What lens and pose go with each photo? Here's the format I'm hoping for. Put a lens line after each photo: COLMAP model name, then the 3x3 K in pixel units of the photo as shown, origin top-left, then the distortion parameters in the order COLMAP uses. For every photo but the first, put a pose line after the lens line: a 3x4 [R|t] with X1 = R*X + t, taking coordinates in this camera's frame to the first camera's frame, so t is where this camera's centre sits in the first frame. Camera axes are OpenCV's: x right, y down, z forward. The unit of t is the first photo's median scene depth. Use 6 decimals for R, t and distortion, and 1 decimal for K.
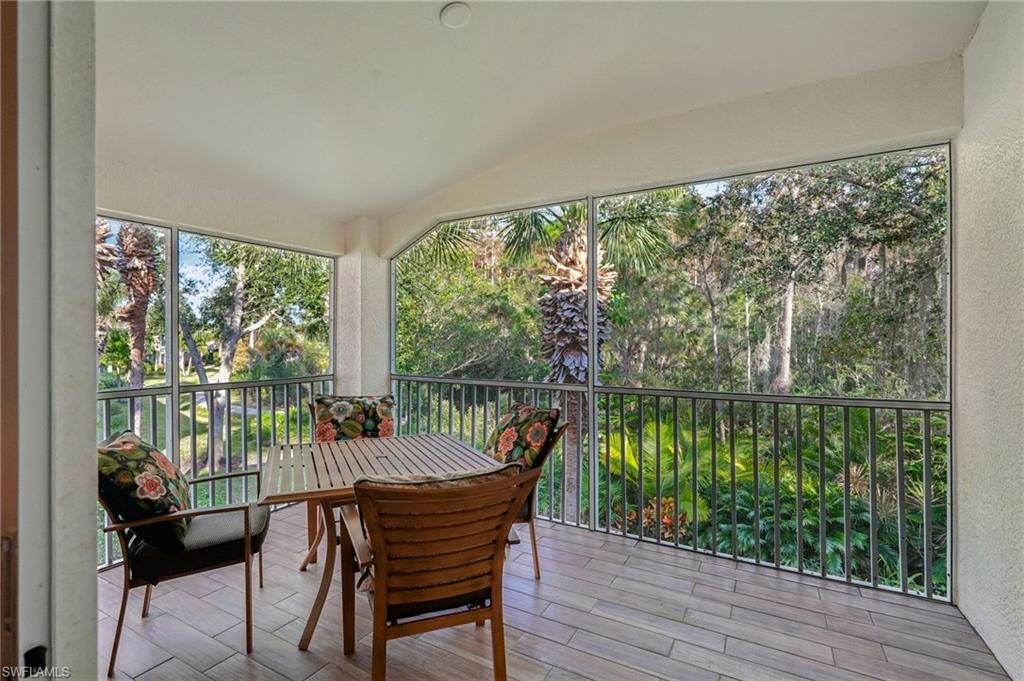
lens RADIAL K [[452.0, 0, 501.5], [0, 452.0, 338.5], [0, 0, 1]] dist [-0.007635, 0.003283]
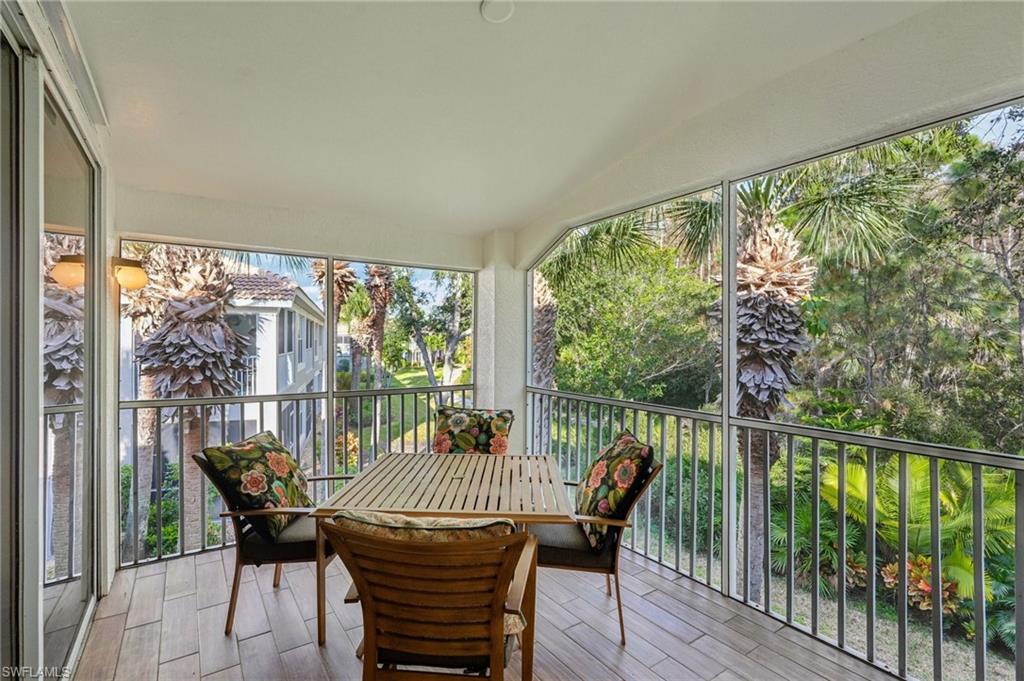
lens RADIAL K [[452.0, 0, 513.1], [0, 452.0, 342.9], [0, 0, 1]] dist [-0.007635, 0.003283]
pose [[0.911420, 0.006427, -0.411427, 0.172467], [-0.004652, 0.999975, 0.005315, -0.026774], [0.411451, -0.002930, 0.911427, 0.105349]]
